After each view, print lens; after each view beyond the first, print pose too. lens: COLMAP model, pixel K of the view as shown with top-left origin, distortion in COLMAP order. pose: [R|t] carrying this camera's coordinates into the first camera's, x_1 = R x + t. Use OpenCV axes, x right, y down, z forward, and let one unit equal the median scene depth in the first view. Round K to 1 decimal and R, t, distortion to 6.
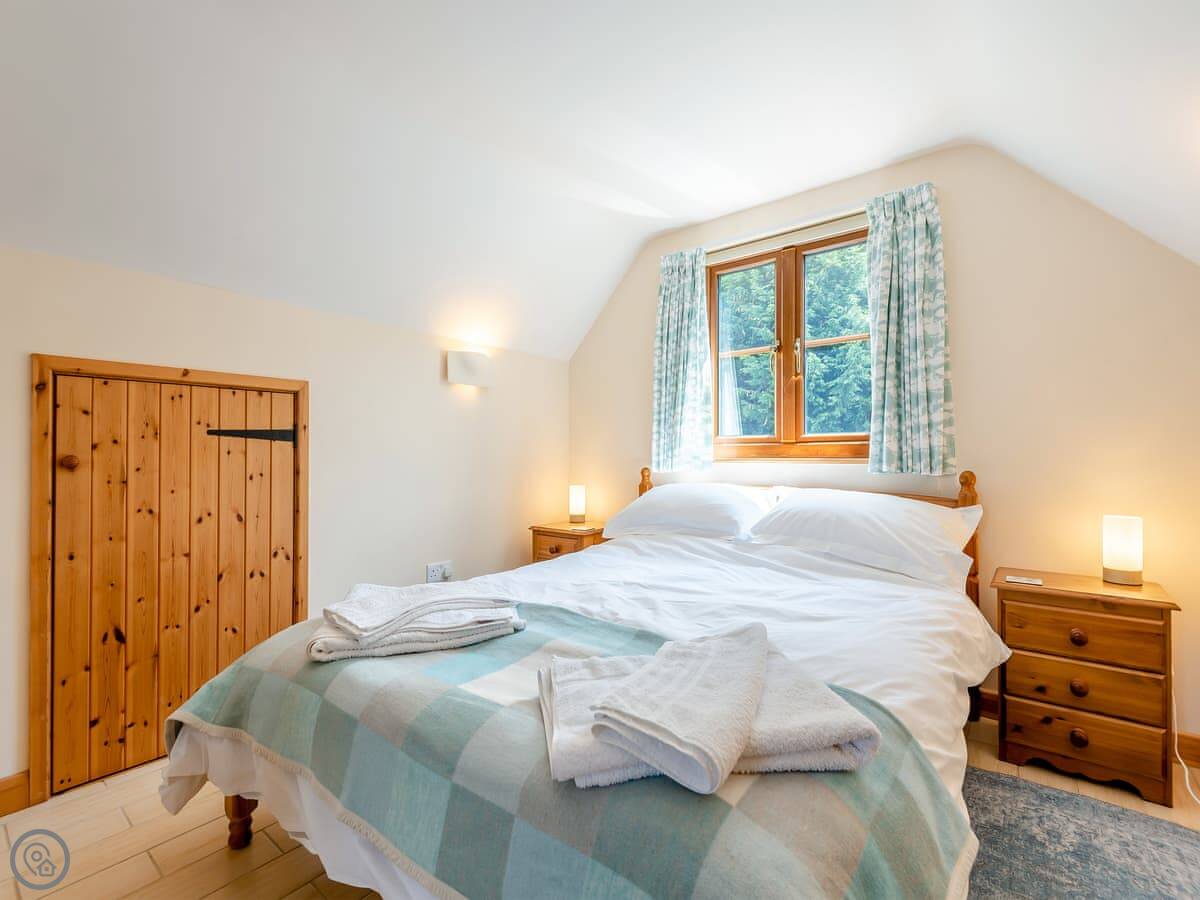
lens RADIAL K [[543.0, 0, 600.0], [0, 543.0, 450.0], [0, 0, 1]] dist [0.057528, -0.042515]
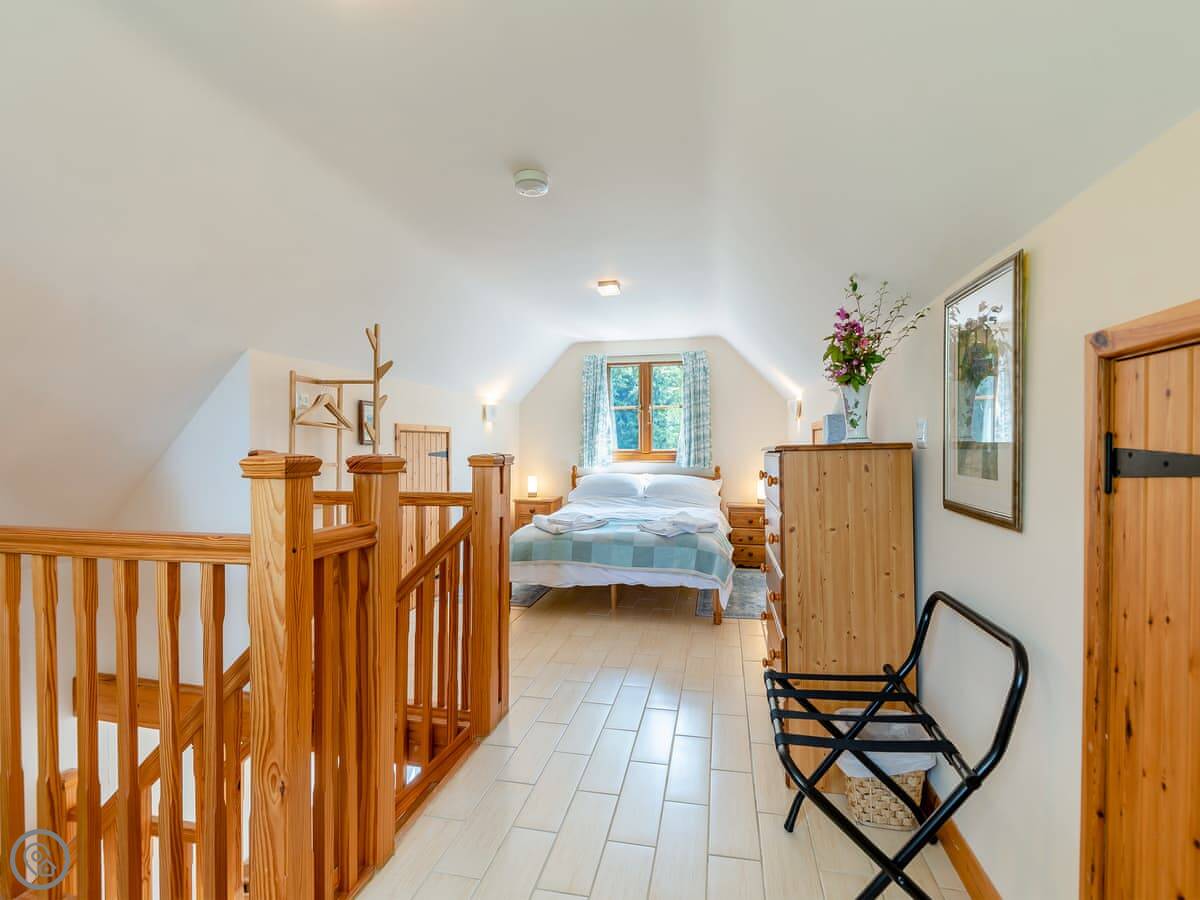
lens RADIAL K [[567.5, 0, 600.0], [0, 567.5, 450.0], [0, 0, 1]] dist [0.038168, -0.024007]
pose [[0.898094, -0.004670, 0.439778, -1.052906], [-0.004464, 0.999795, 0.019733, -0.092147], [-0.439780, -0.019685, 0.897890, -1.209327]]
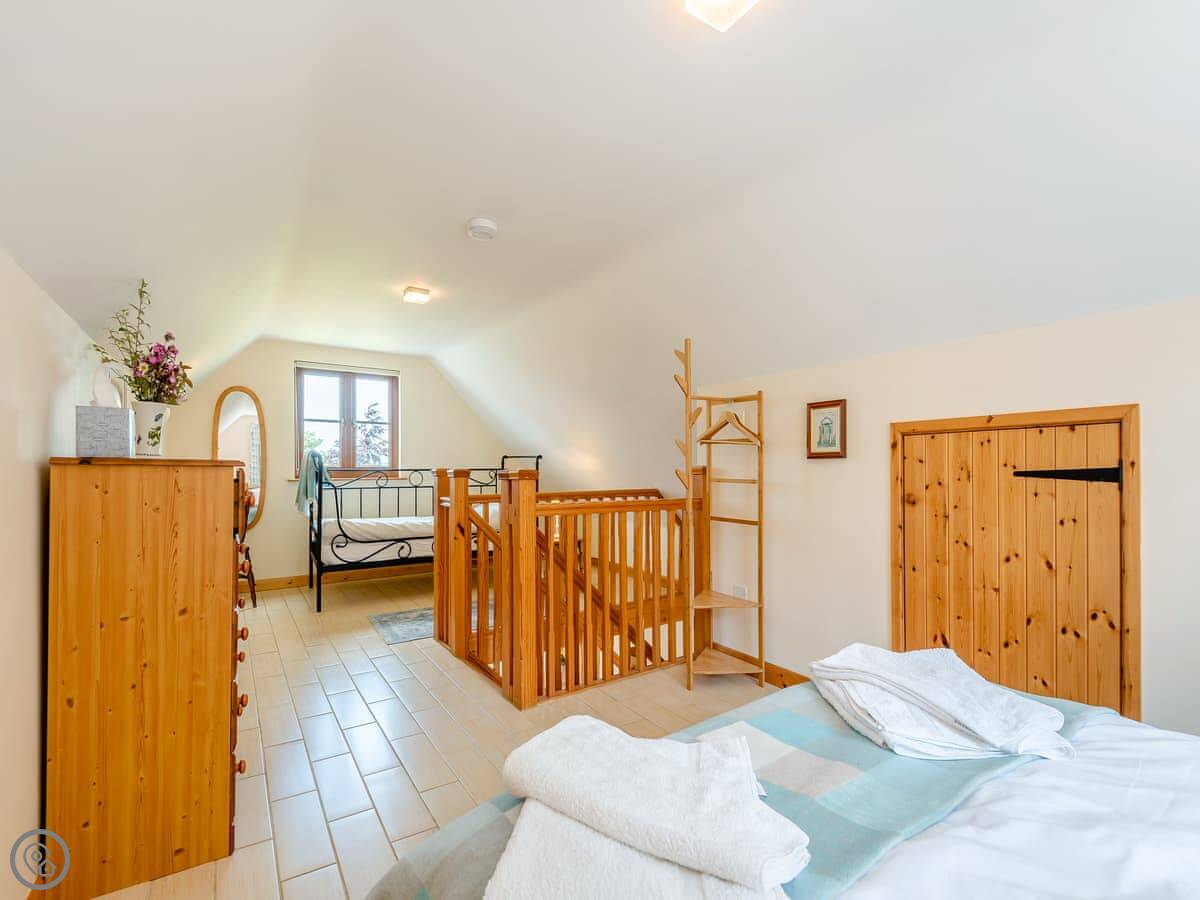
lens RADIAL K [[567.5, 0, 600.0], [0, 567.5, 450.0], [0, 0, 1]] dist [0.038168, -0.024007]
pose [[-0.322429, -0.030771, -0.946093, 0.523528], [0.017385, 0.999110, -0.038420, -0.047141], [0.946434, -0.028836, -0.321607, 0.606174]]
